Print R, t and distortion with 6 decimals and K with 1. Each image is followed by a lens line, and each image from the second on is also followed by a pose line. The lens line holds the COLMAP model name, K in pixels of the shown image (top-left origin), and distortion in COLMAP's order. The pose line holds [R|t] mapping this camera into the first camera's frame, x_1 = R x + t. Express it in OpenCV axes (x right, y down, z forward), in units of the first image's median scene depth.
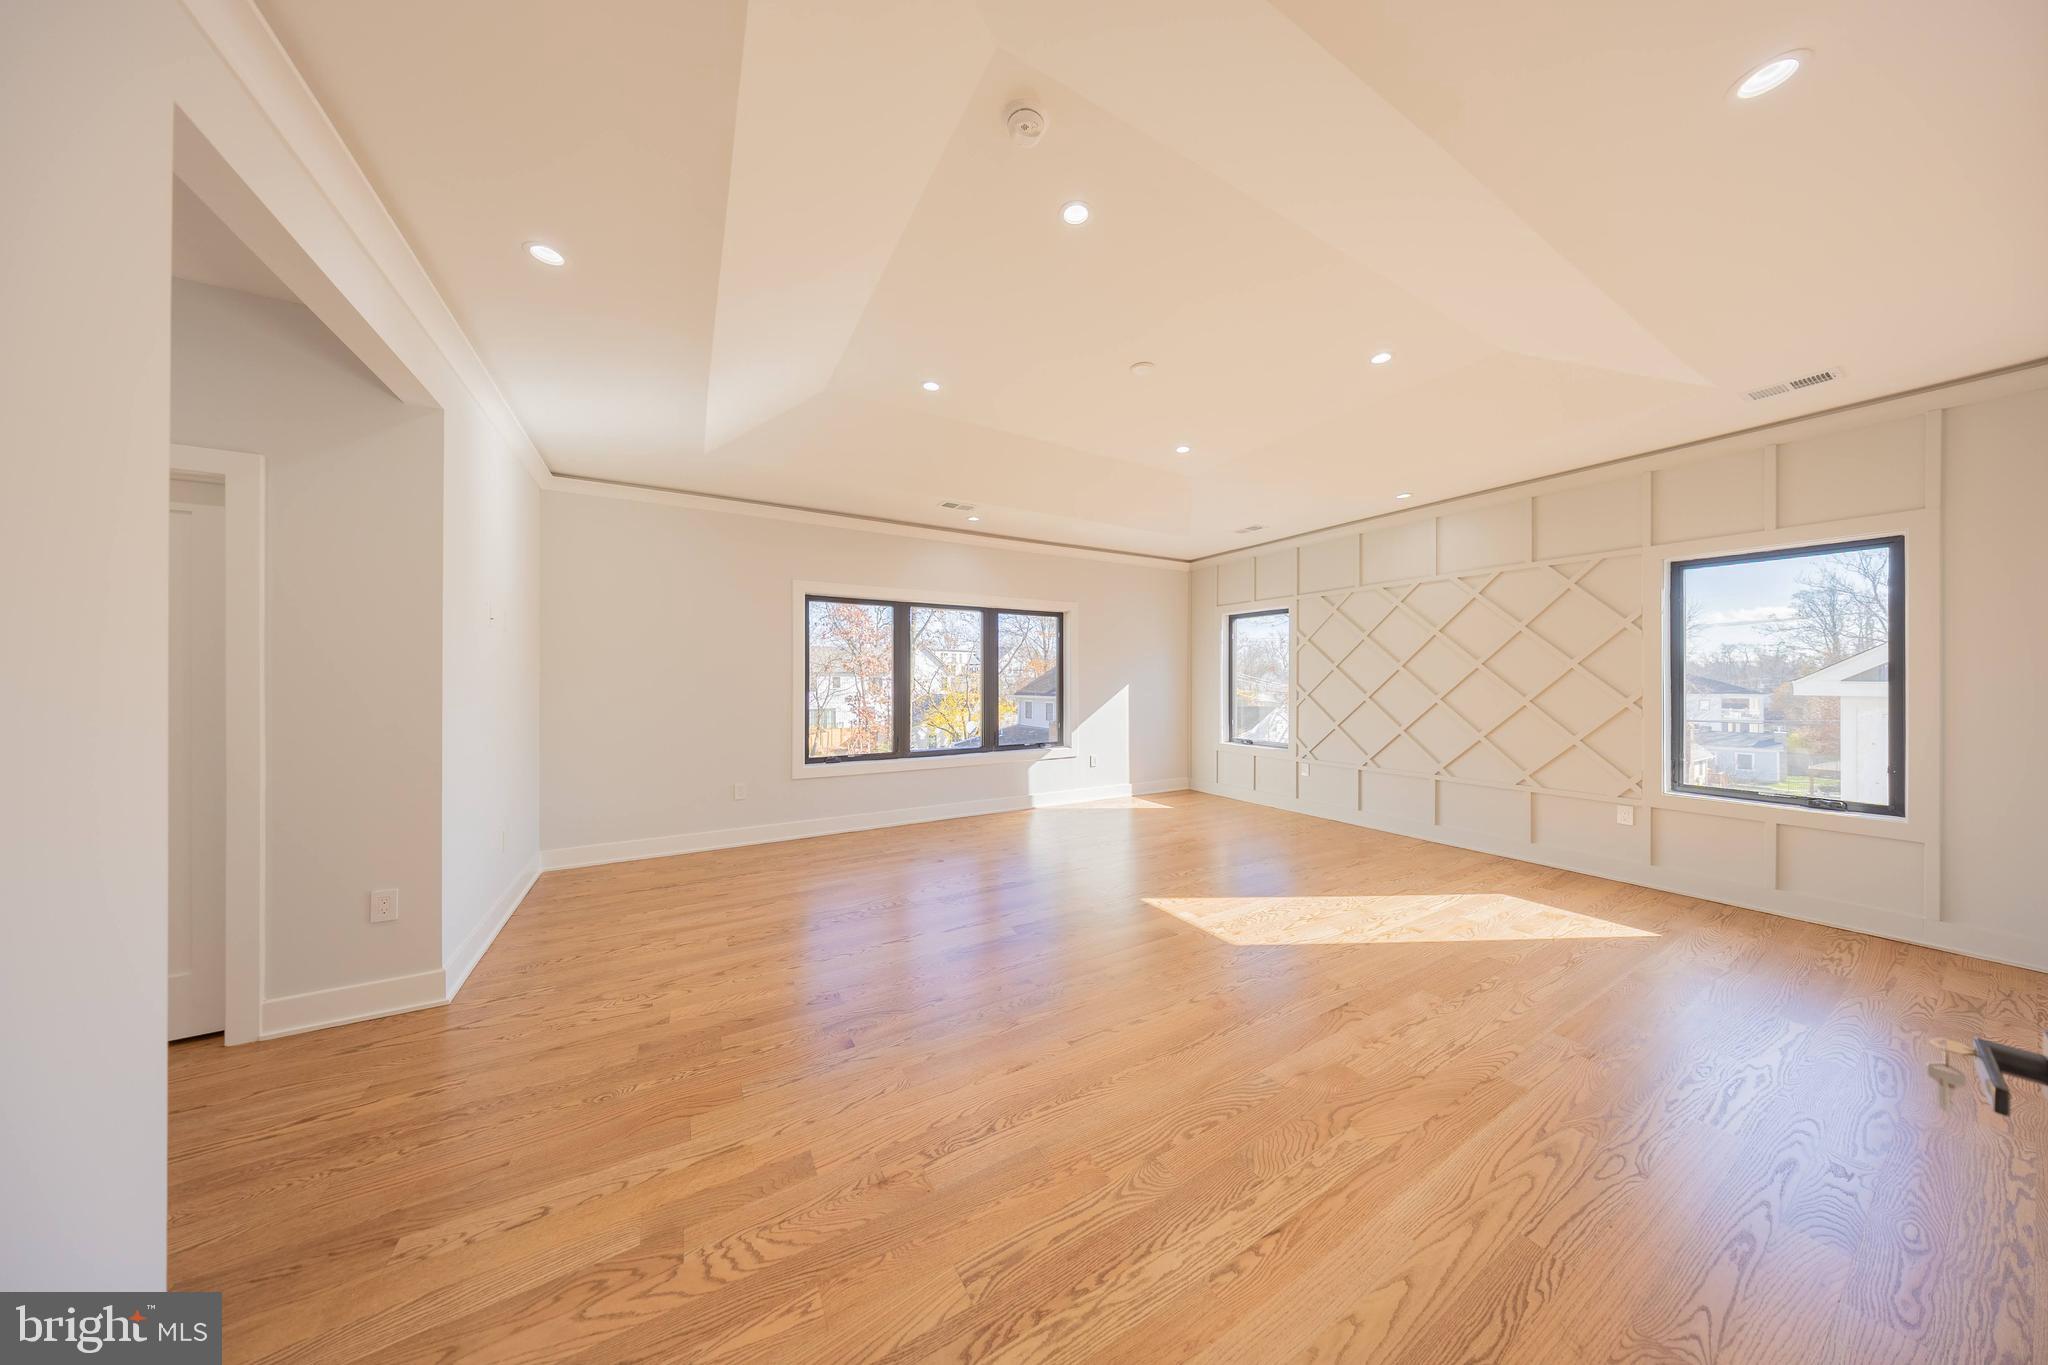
lens RADIAL K [[584.9, 0, 1031.2], [0, 584.9, 678.0], [0, 0, 1]] dist [0.001763, 0.000045]
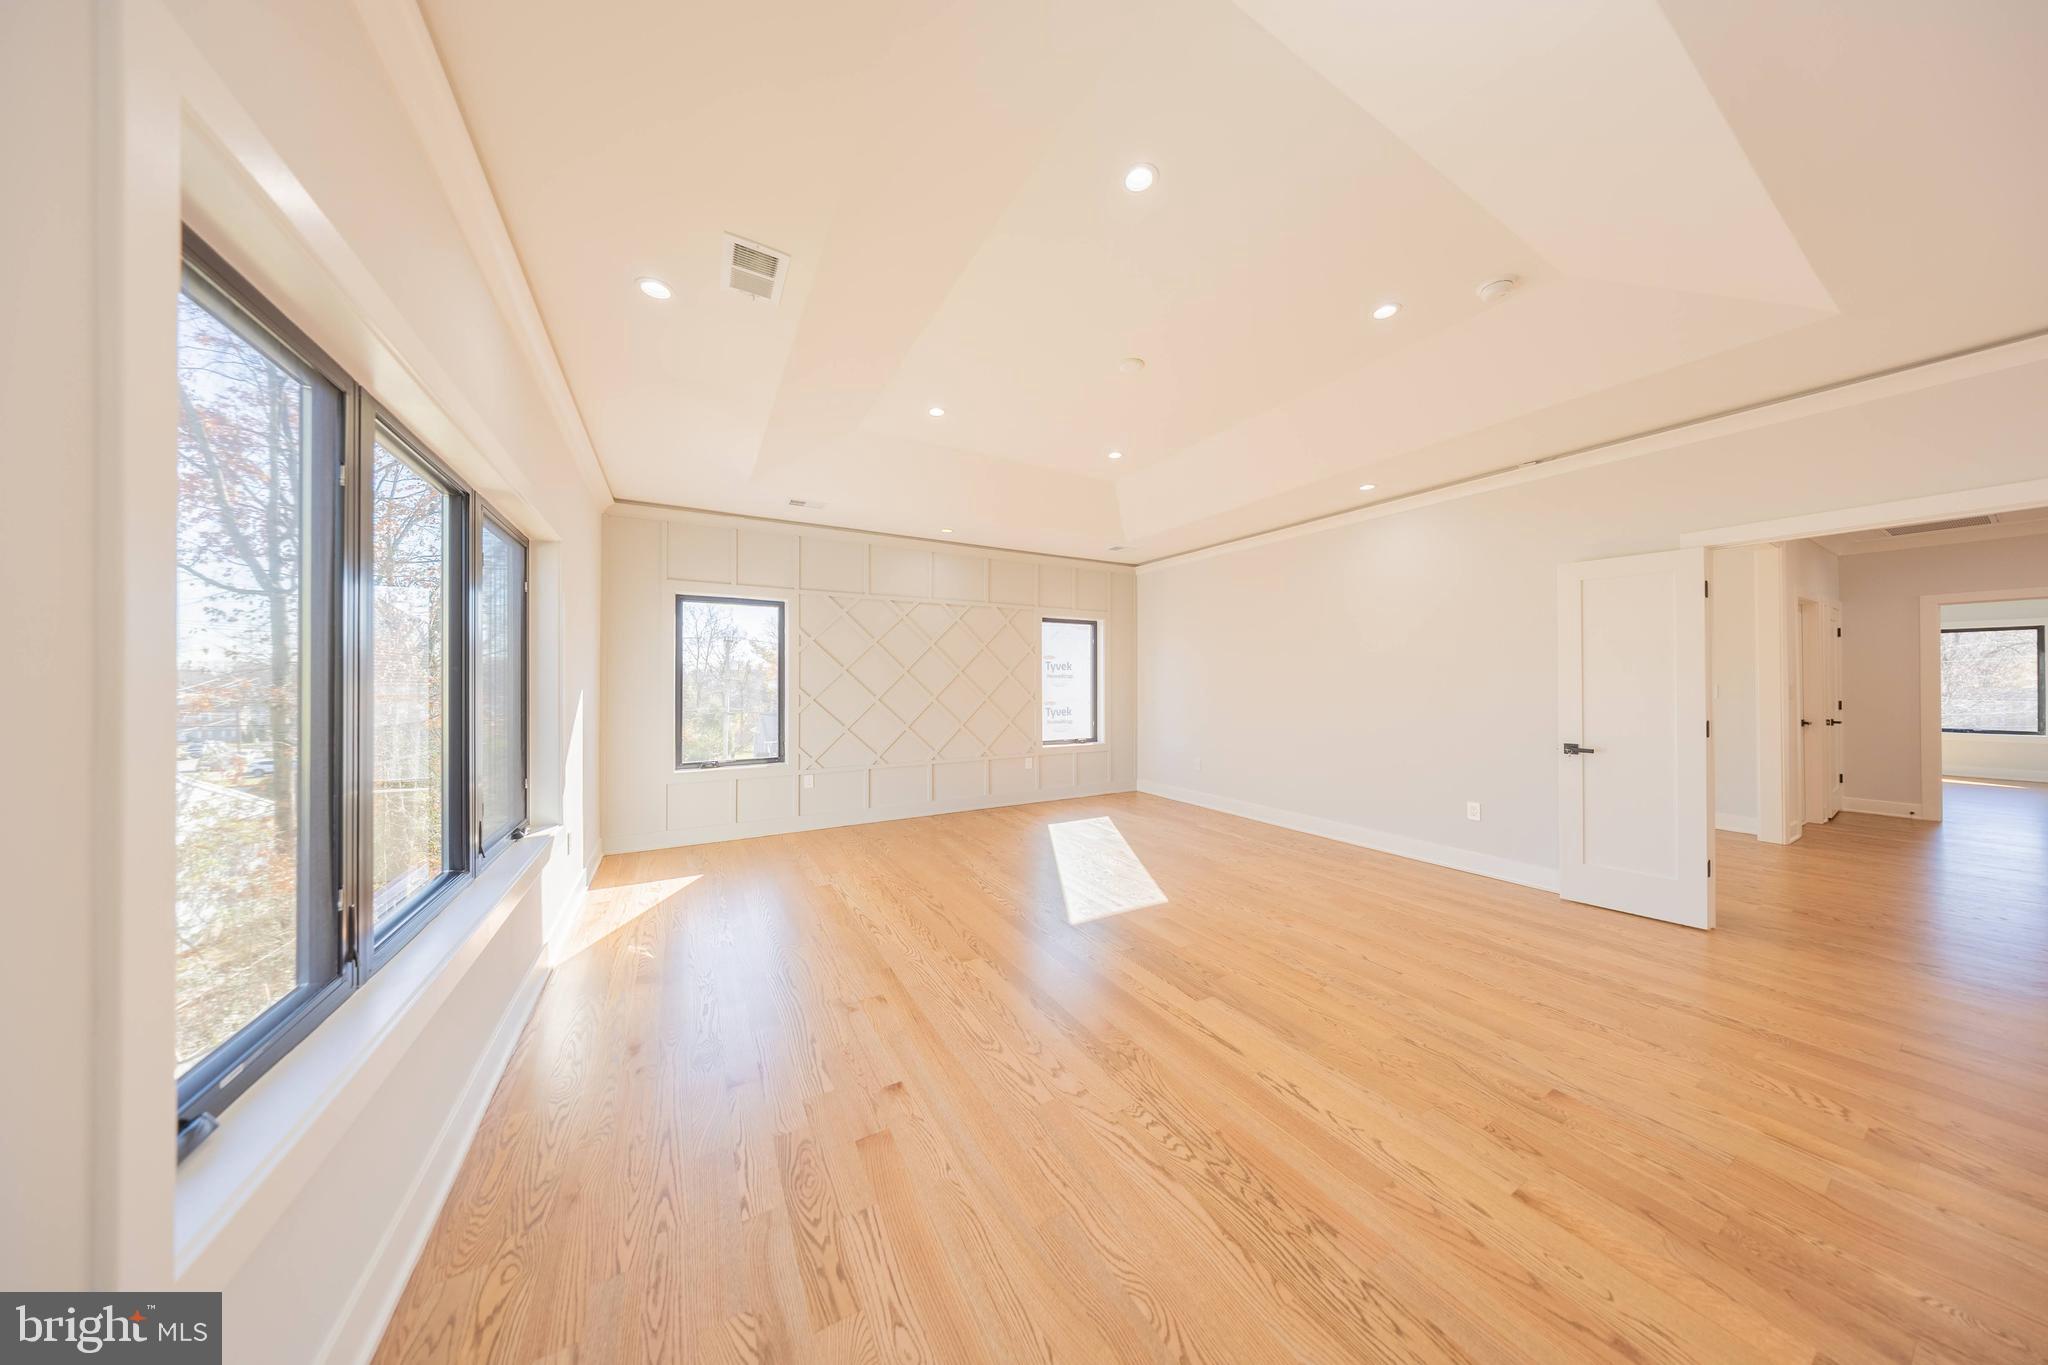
lens RADIAL K [[584.9, 0, 1020.2], [0, 584.9, 685.4], [0, 0, 1]] dist [0.001763, 0.000045]
pose [[0.023378, -0.006321, 0.999707, -0.675412], [-0.005198, 0.999966, 0.006444, -0.002097], [-0.999713, -0.005348, 0.023344, 0.995212]]
